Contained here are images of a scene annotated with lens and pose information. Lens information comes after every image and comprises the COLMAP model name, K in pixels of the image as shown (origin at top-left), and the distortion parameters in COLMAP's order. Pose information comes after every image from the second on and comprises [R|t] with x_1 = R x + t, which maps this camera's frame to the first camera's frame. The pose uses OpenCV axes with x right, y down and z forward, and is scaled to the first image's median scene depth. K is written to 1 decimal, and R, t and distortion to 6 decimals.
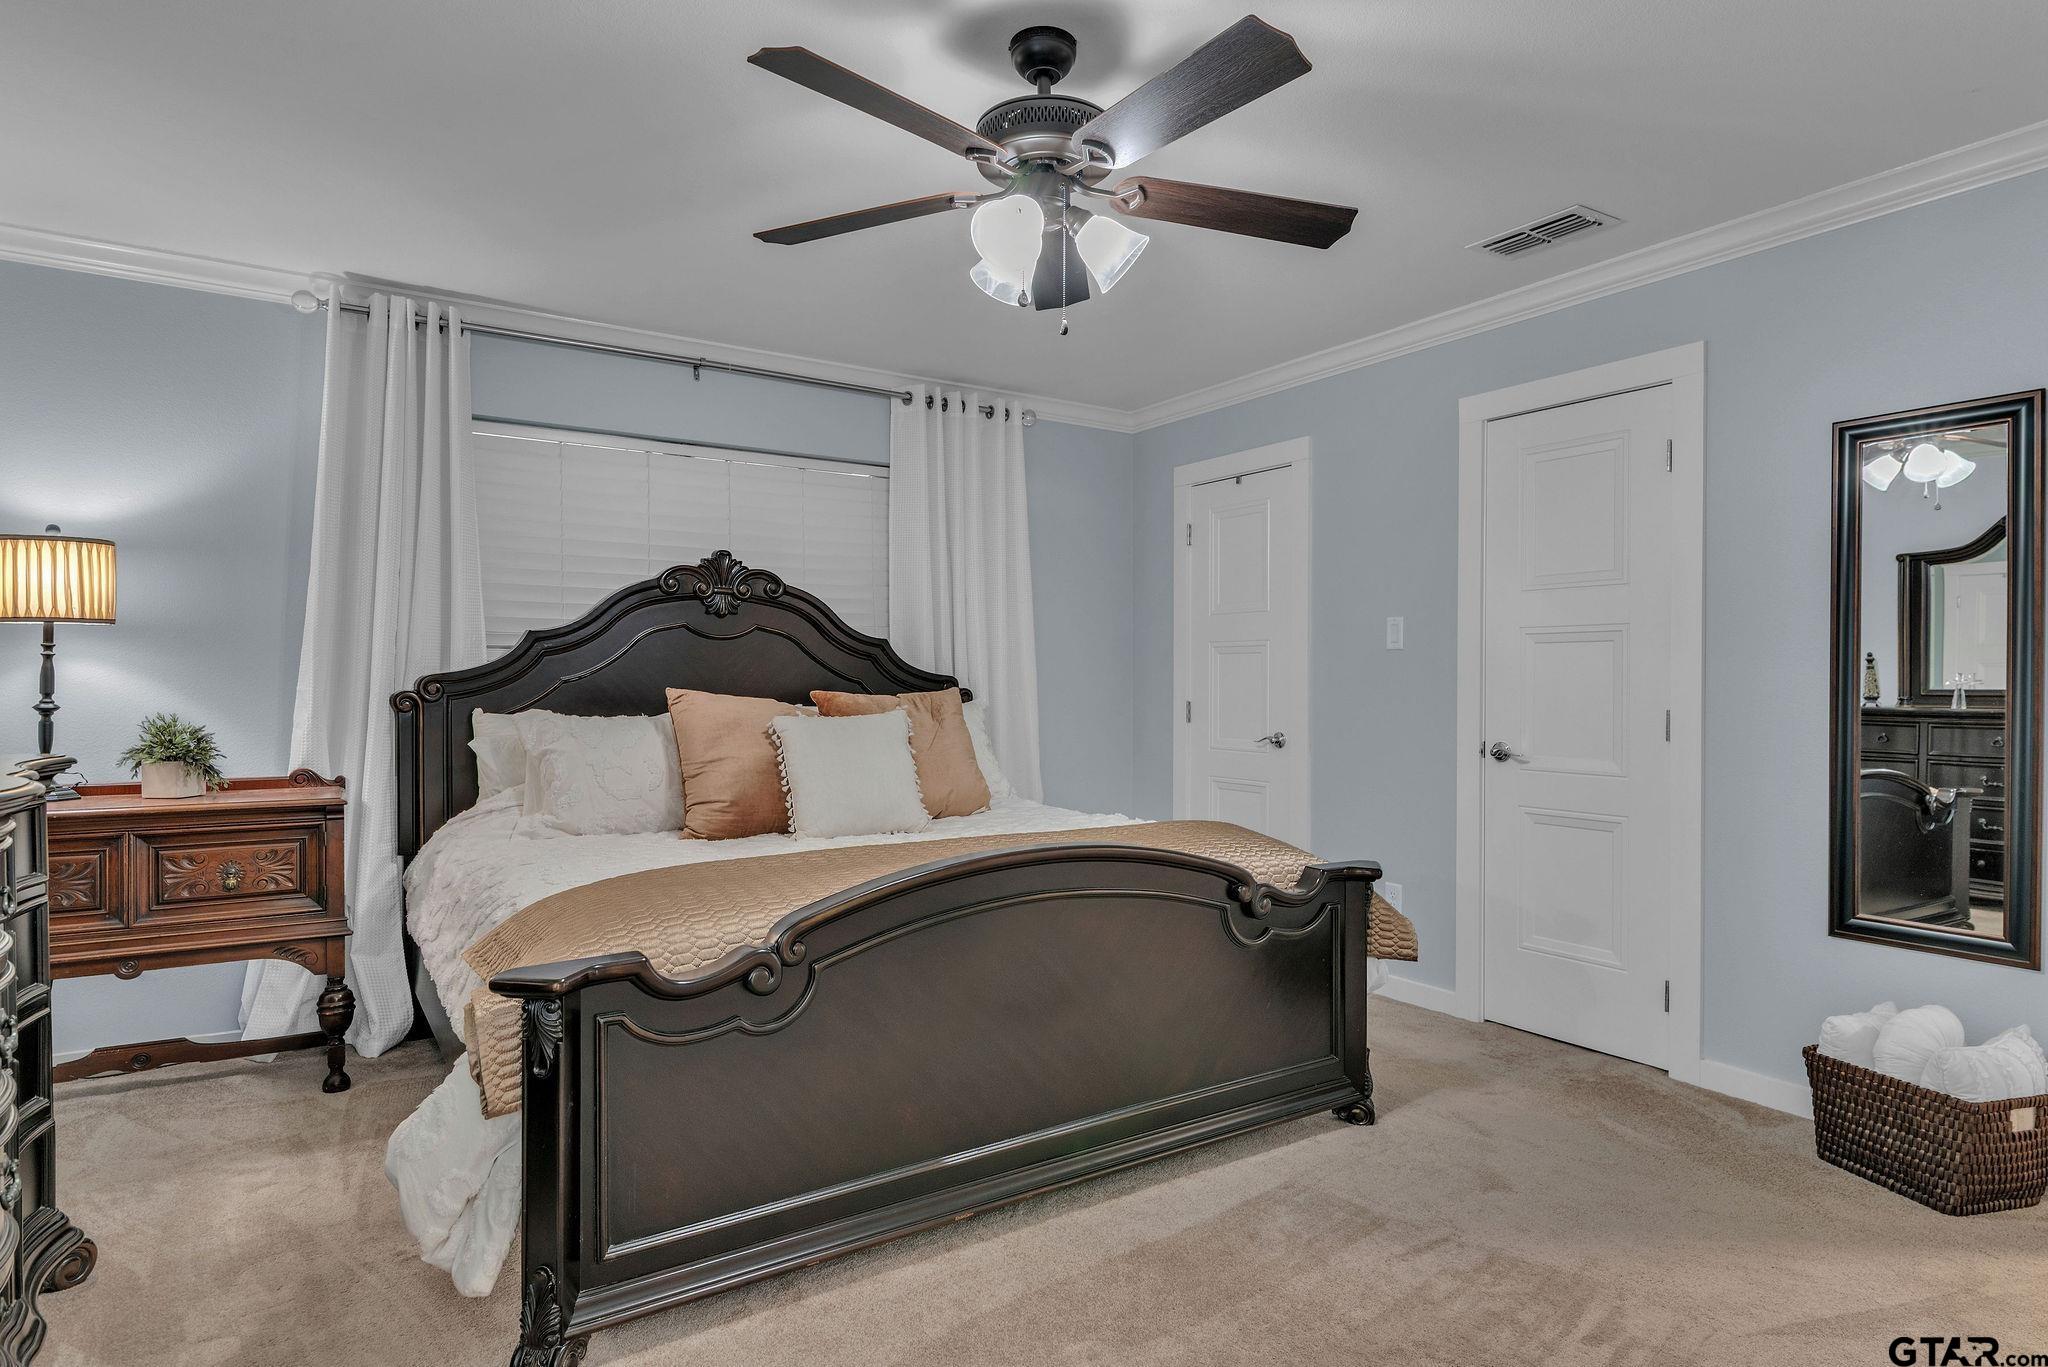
lens RADIAL K [[1138.3, 0, 1043.7], [0, 1138.3, 688.3], [0, 0, 1]] dist [0.019306, -0.001083]
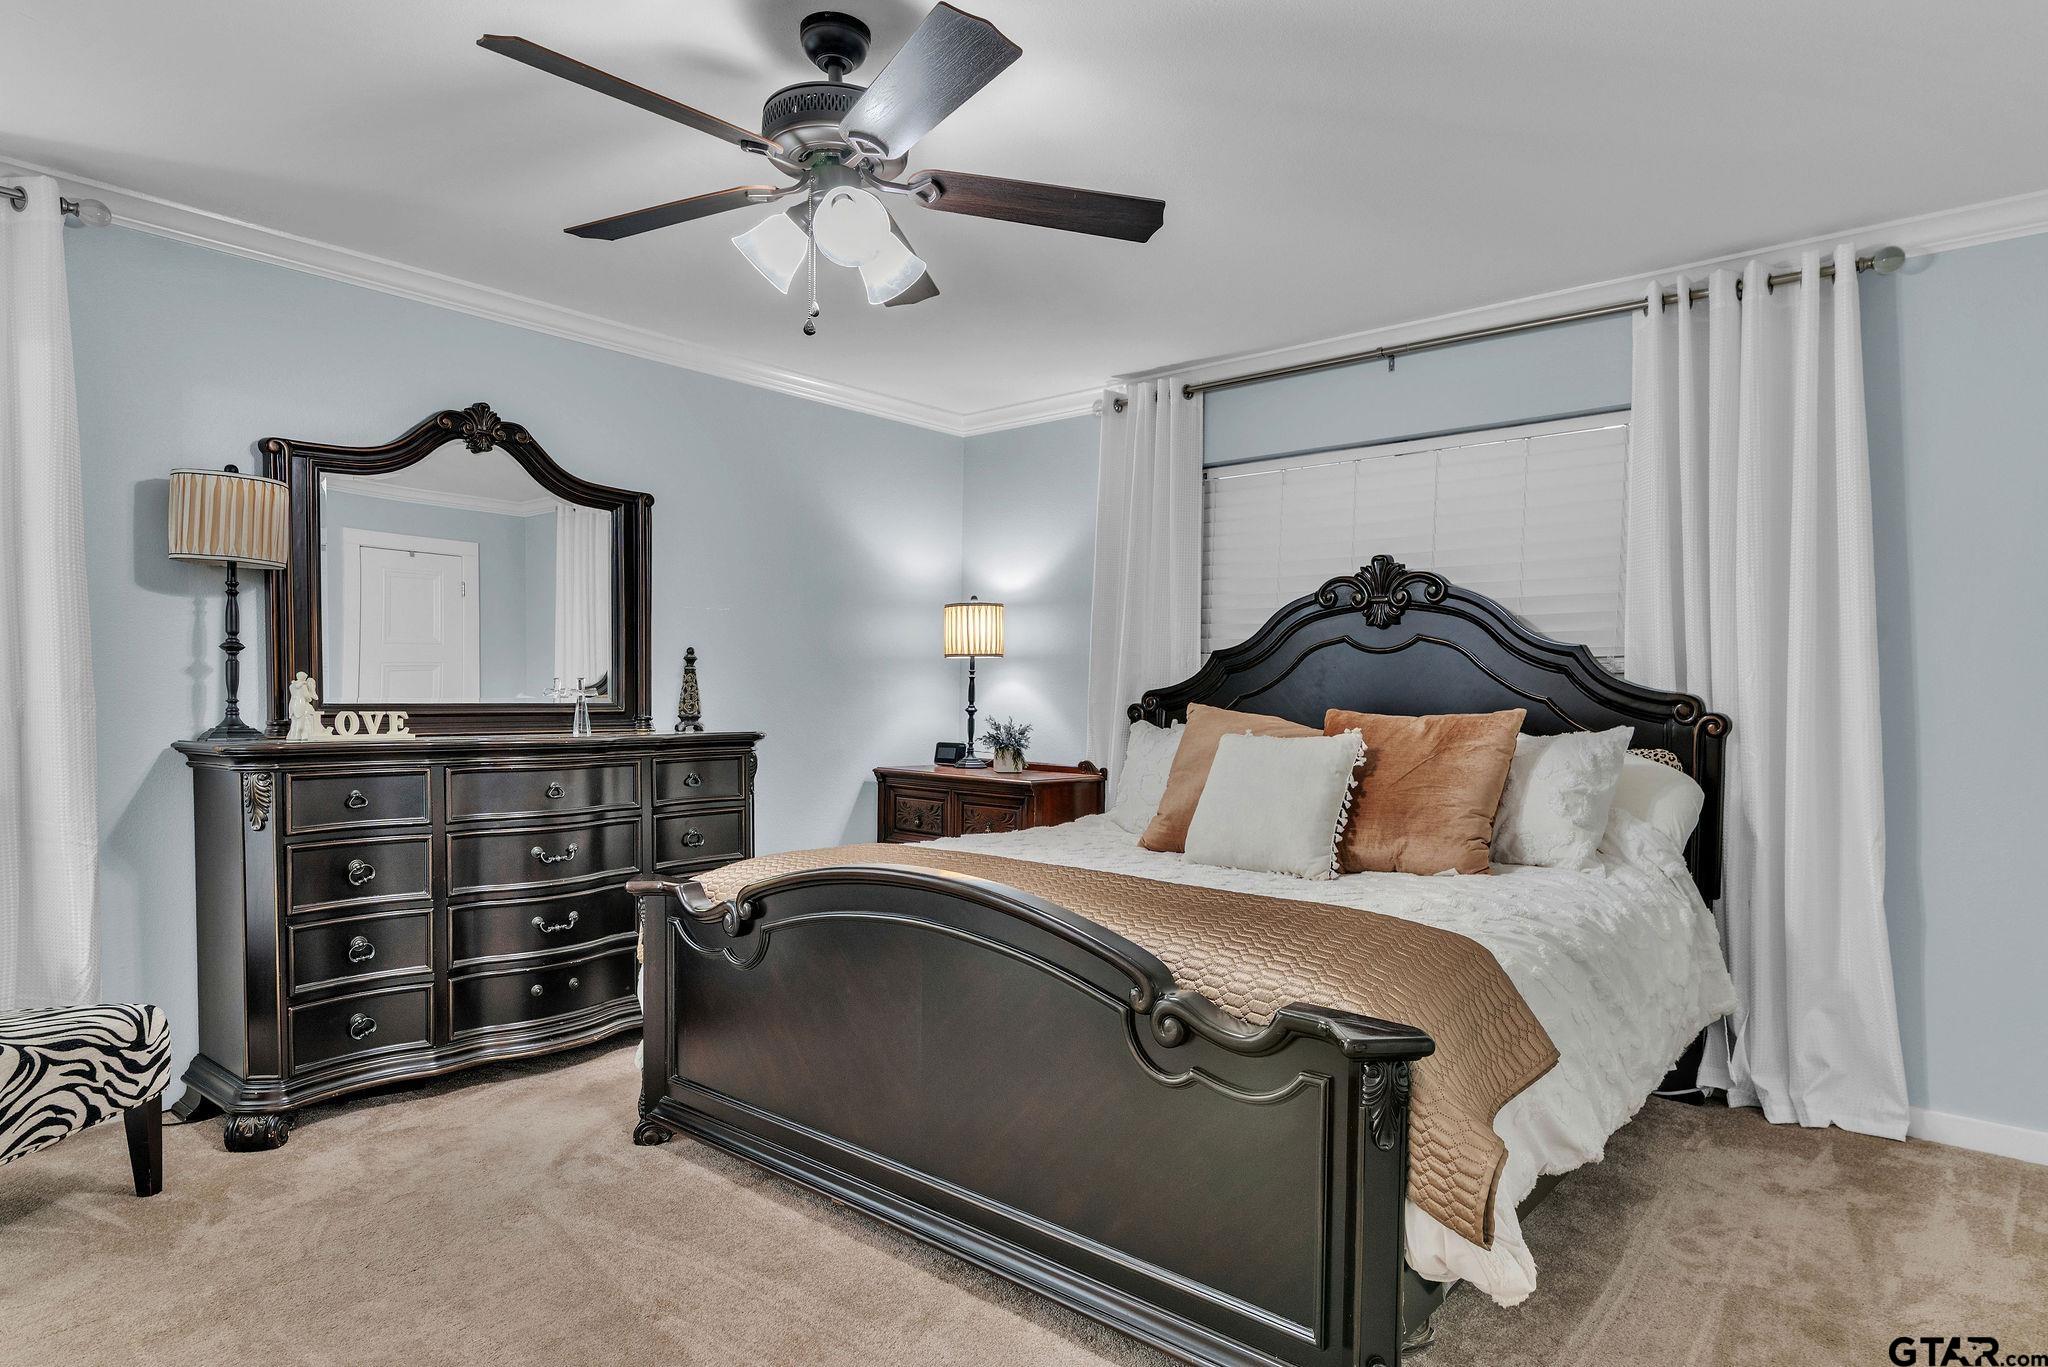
lens RADIAL K [[1168.8, 0, 1022.5], [0, 1168.8, 735.7], [0, 0, 1]] dist [-0.000520, -0.000599]
pose [[0.263318, 0.036156, -0.964031, 0.556302], [-0.020774, 0.999278, 0.031803, -0.000568], [0.964485, 0.011653, 0.263879, 0.487413]]
